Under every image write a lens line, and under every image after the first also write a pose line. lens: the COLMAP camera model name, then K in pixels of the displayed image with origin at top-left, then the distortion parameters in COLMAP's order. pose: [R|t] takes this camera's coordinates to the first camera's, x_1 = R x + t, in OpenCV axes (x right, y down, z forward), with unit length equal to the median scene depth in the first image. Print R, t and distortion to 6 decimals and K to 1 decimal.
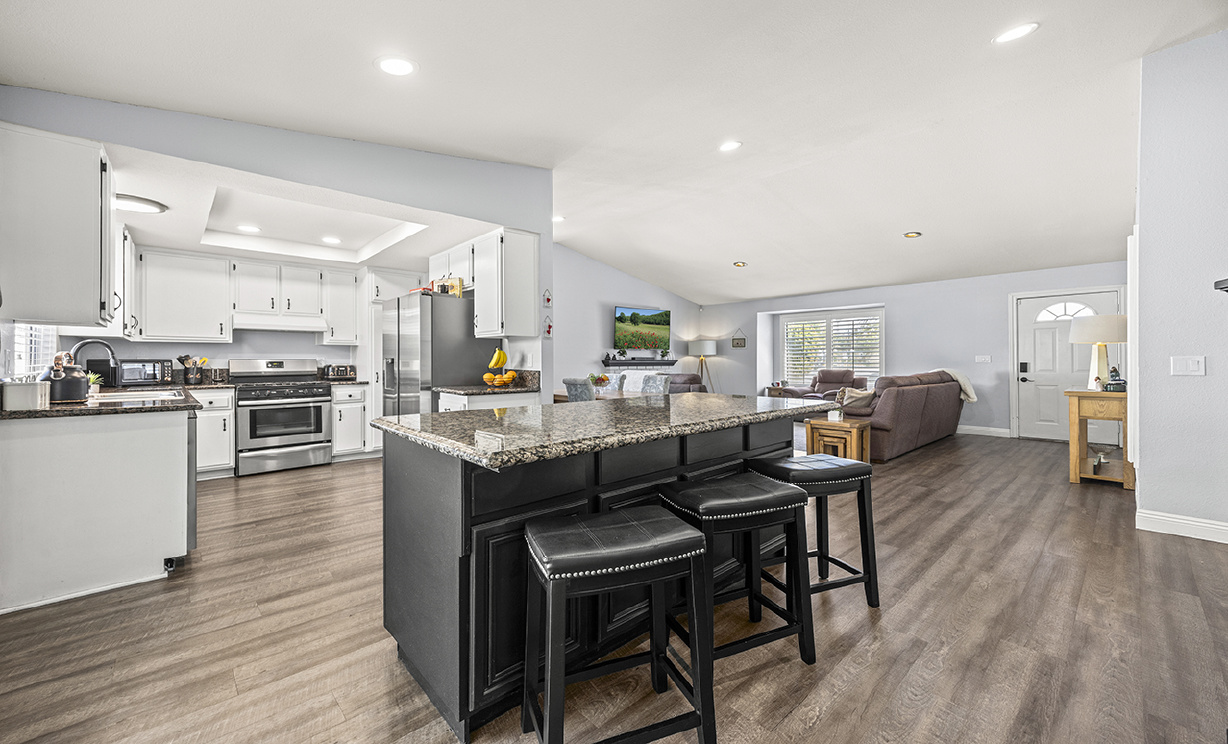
lens RADIAL K [[465.8, 0, 610.1], [0, 465.8, 362.2], [0, 0, 1]] dist [-0.013342, 0.001202]
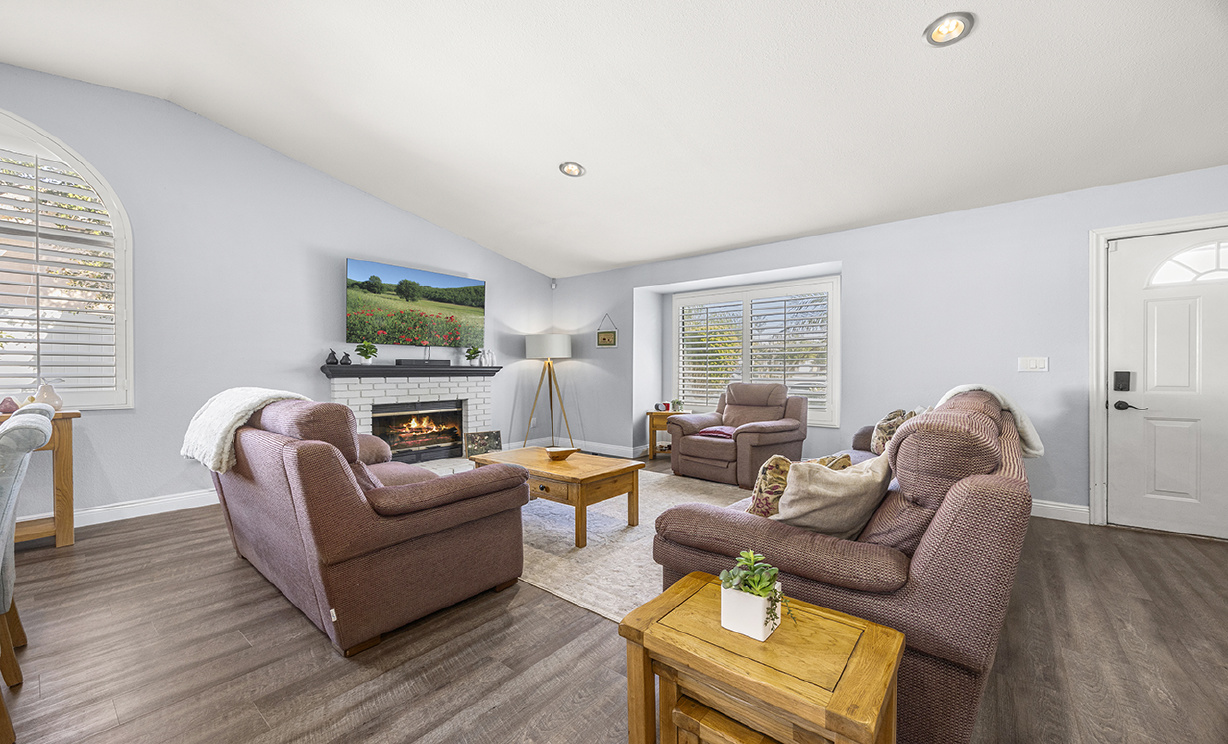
lens RADIAL K [[465.8, 0, 614.0], [0, 465.8, 366.1], [0, 0, 1]] dist [-0.013342, 0.001202]
pose [[0.988395, 0.005537, 0.151804, 0.222097], [-0.003691, 0.999916, -0.012438, 0.002417], [-0.151860, 0.011733, 0.988332, 0.453899]]
